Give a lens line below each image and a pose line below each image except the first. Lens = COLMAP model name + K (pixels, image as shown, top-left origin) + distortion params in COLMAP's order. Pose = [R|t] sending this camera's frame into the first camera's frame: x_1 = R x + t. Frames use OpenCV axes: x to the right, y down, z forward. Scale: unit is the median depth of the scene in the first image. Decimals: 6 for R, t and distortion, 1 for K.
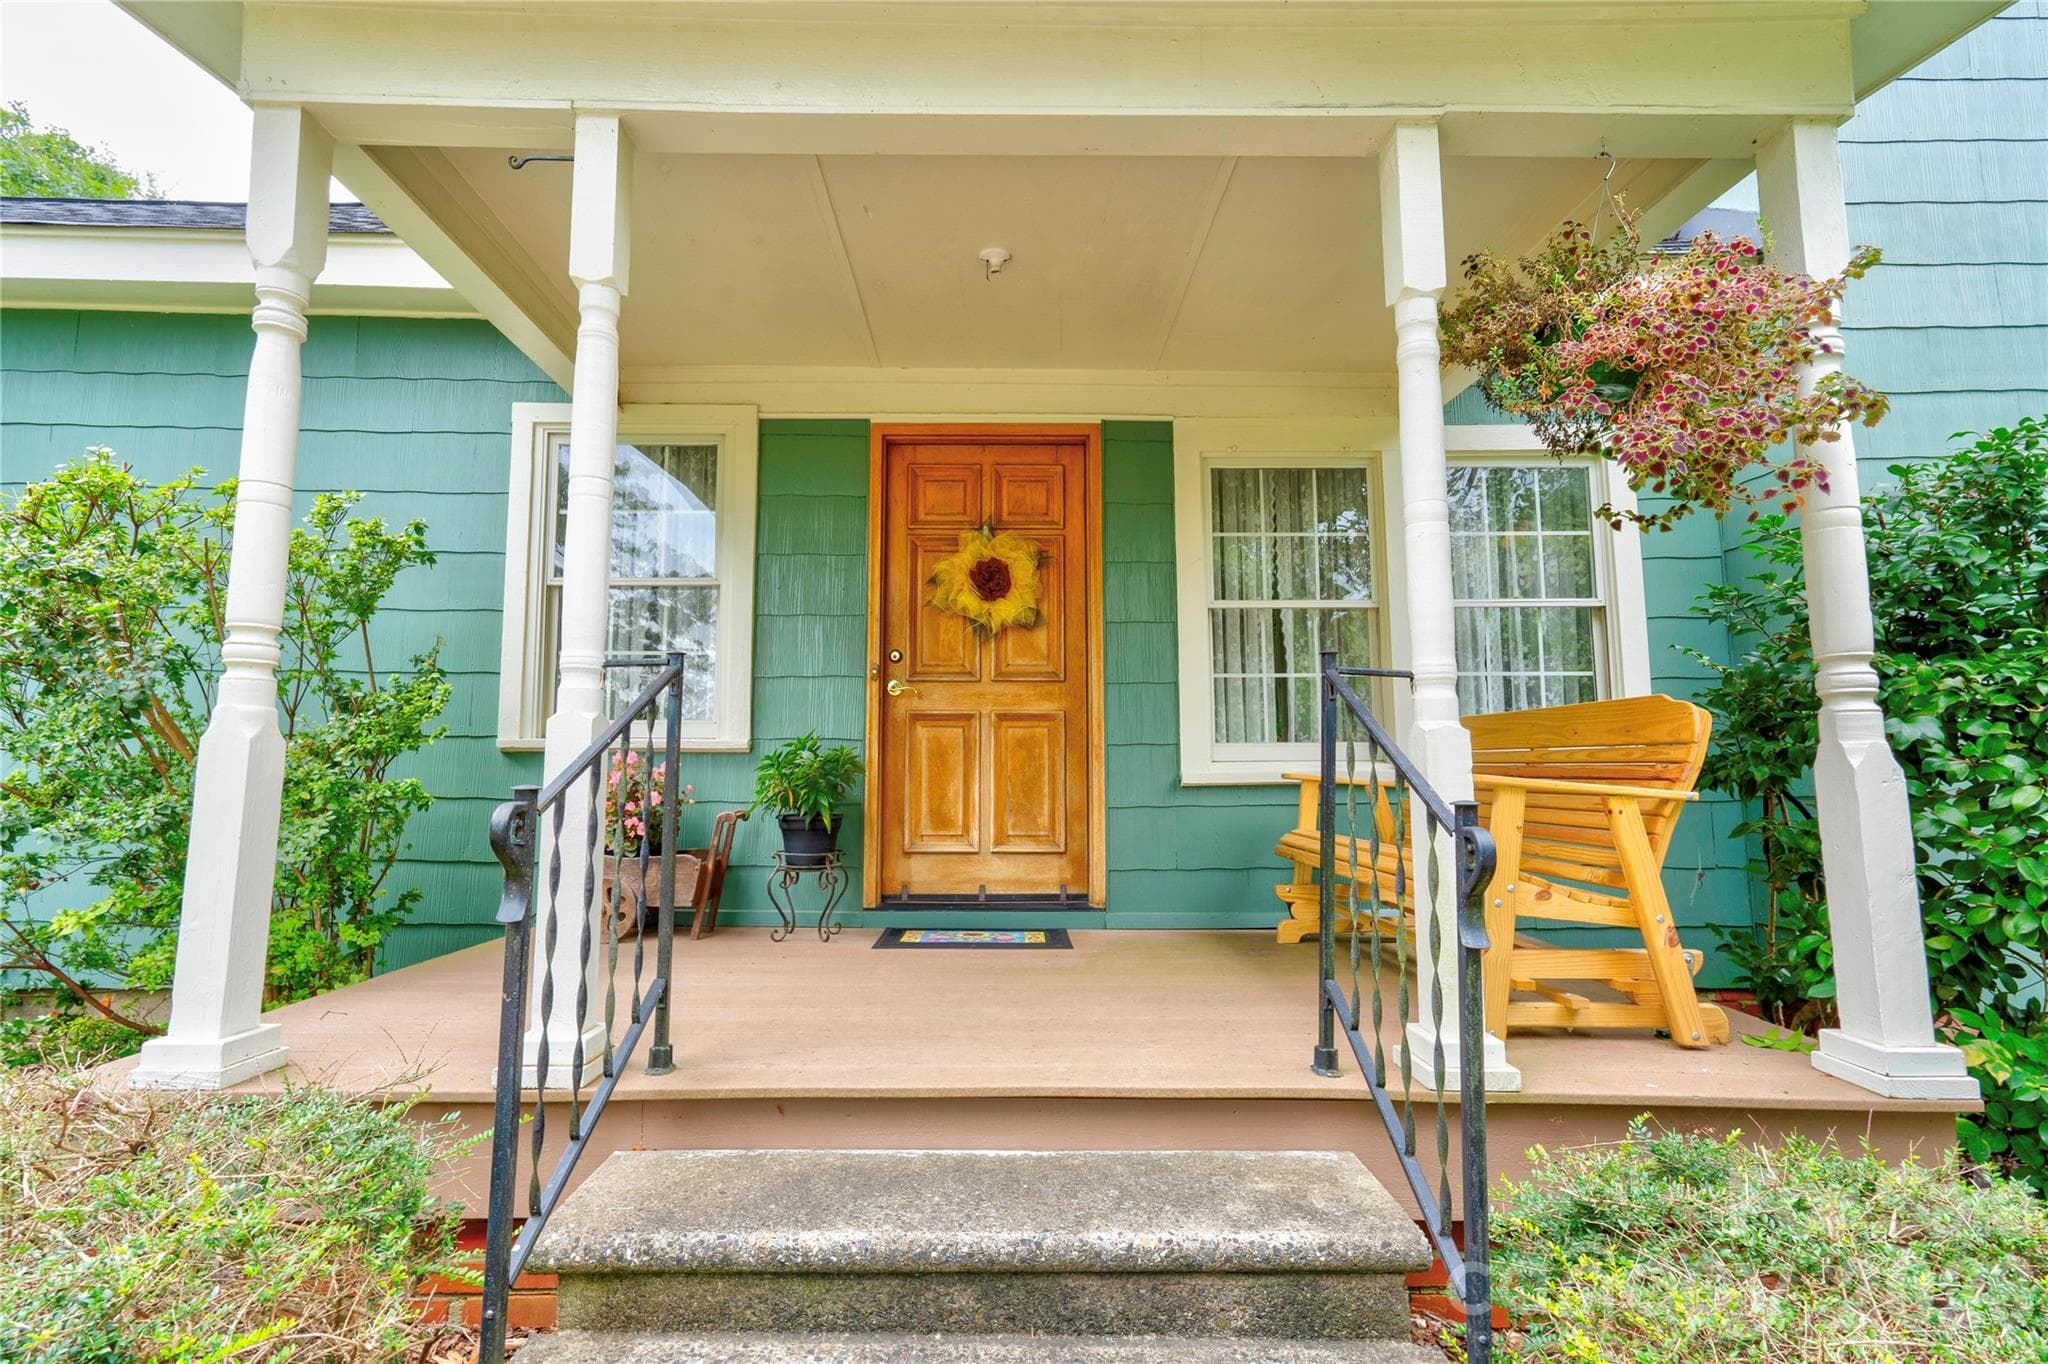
lens RADIAL K [[956.9, 0, 1008.4], [0, 956.9, 675.8], [0, 0, 1]] dist [-0.010124, 0.016038]
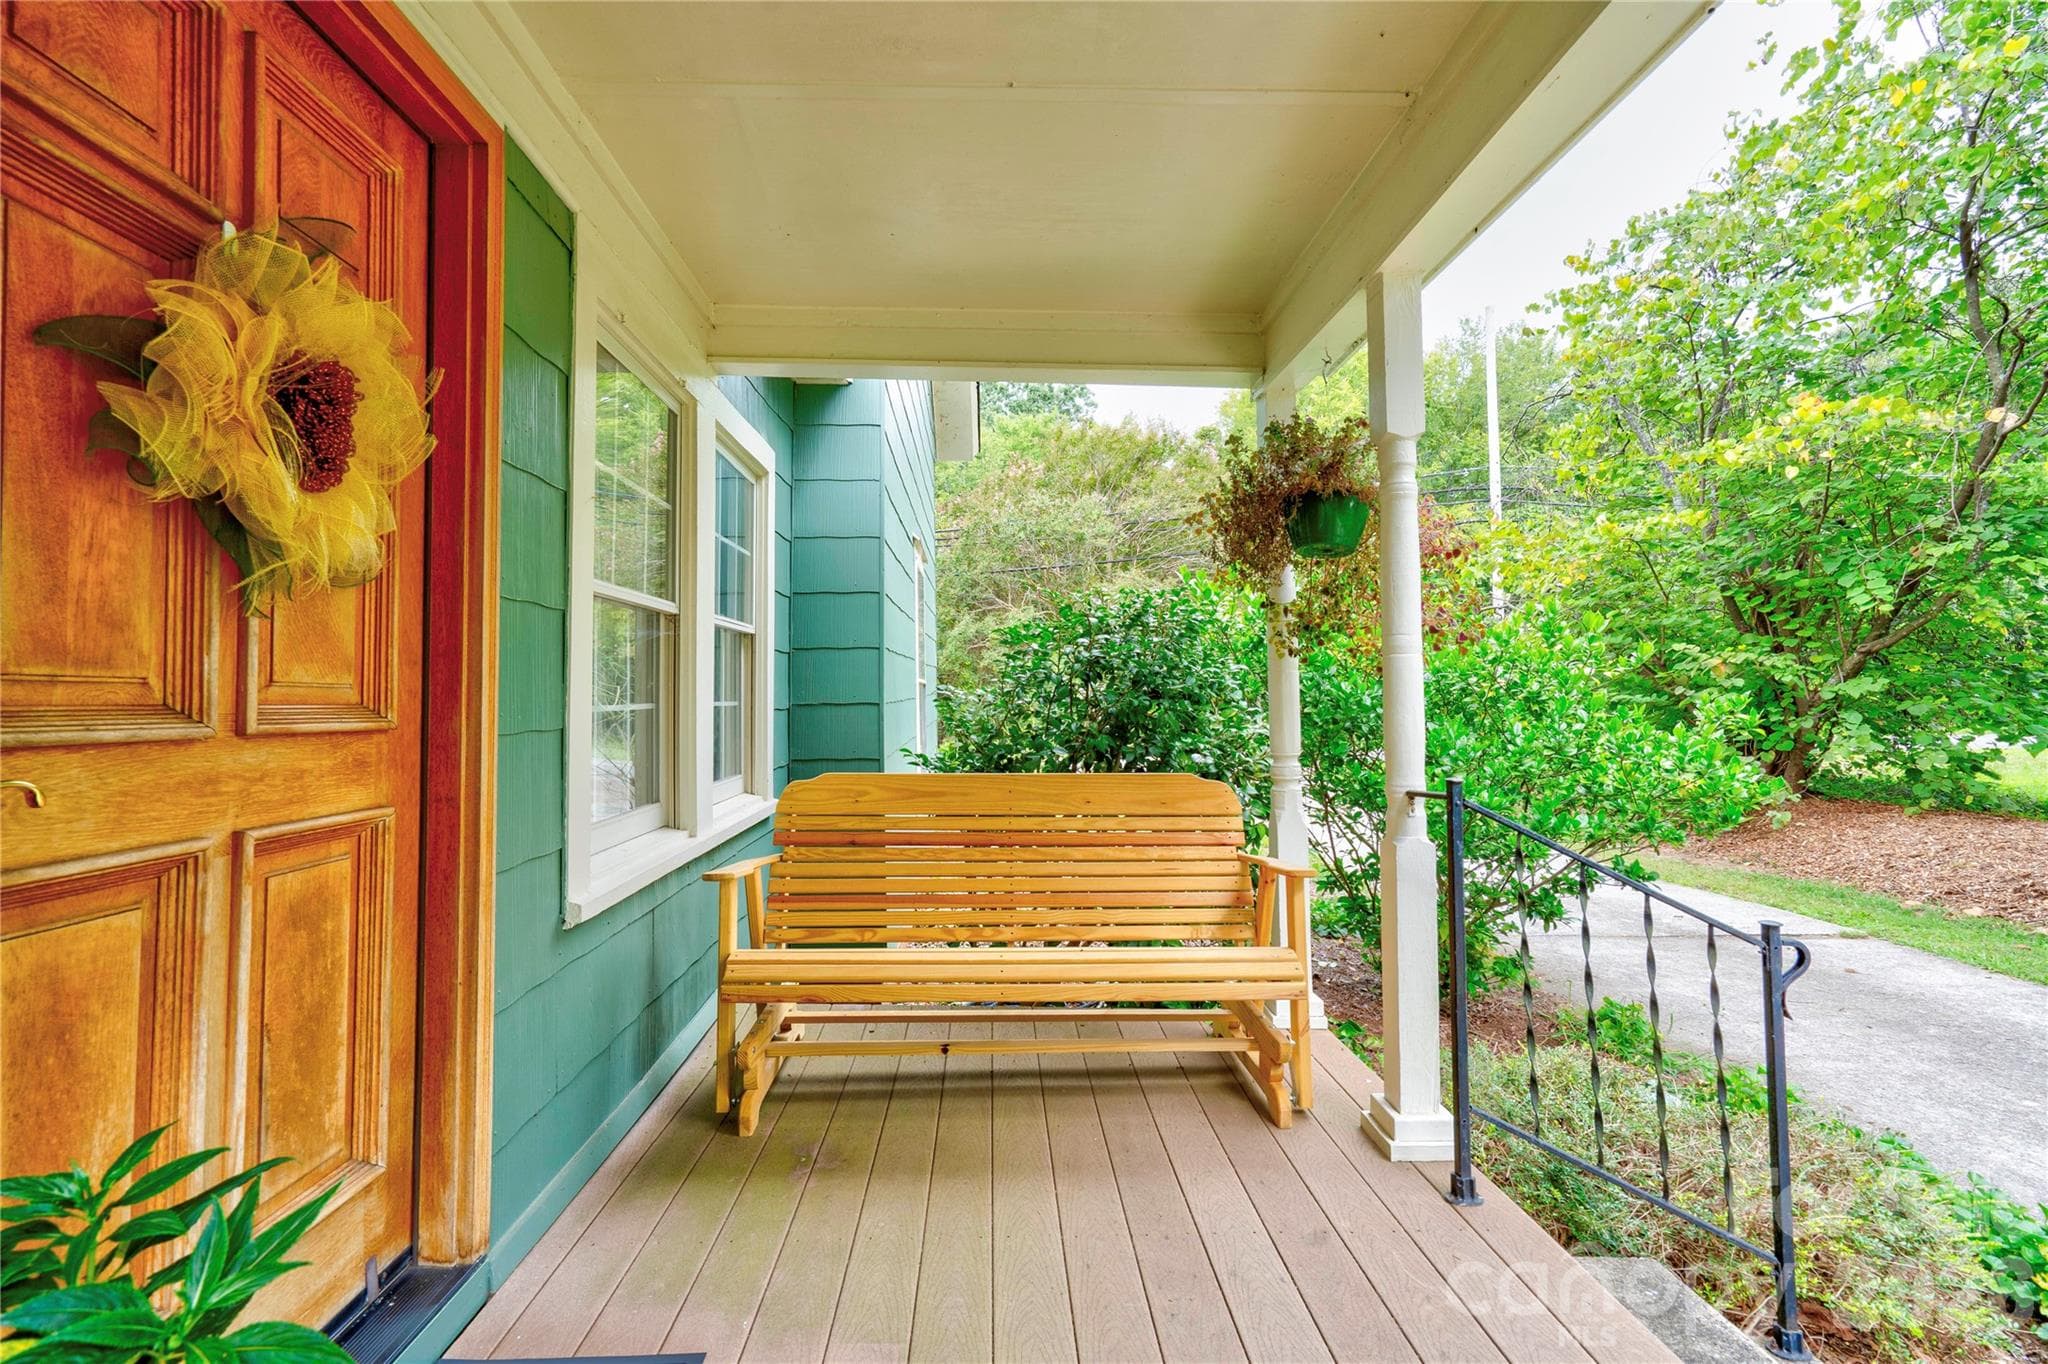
lens RADIAL K [[956.9, 0, 1008.4], [0, 956.9, 675.8], [0, 0, 1]] dist [-0.010124, 0.016038]
pose [[-0.016099, 0.028866, 0.999454, -0.334699], [-0.105129, 0.993994, -0.030401, -0.031165], [-0.994328, -0.105561, -0.012968, 0.759010]]
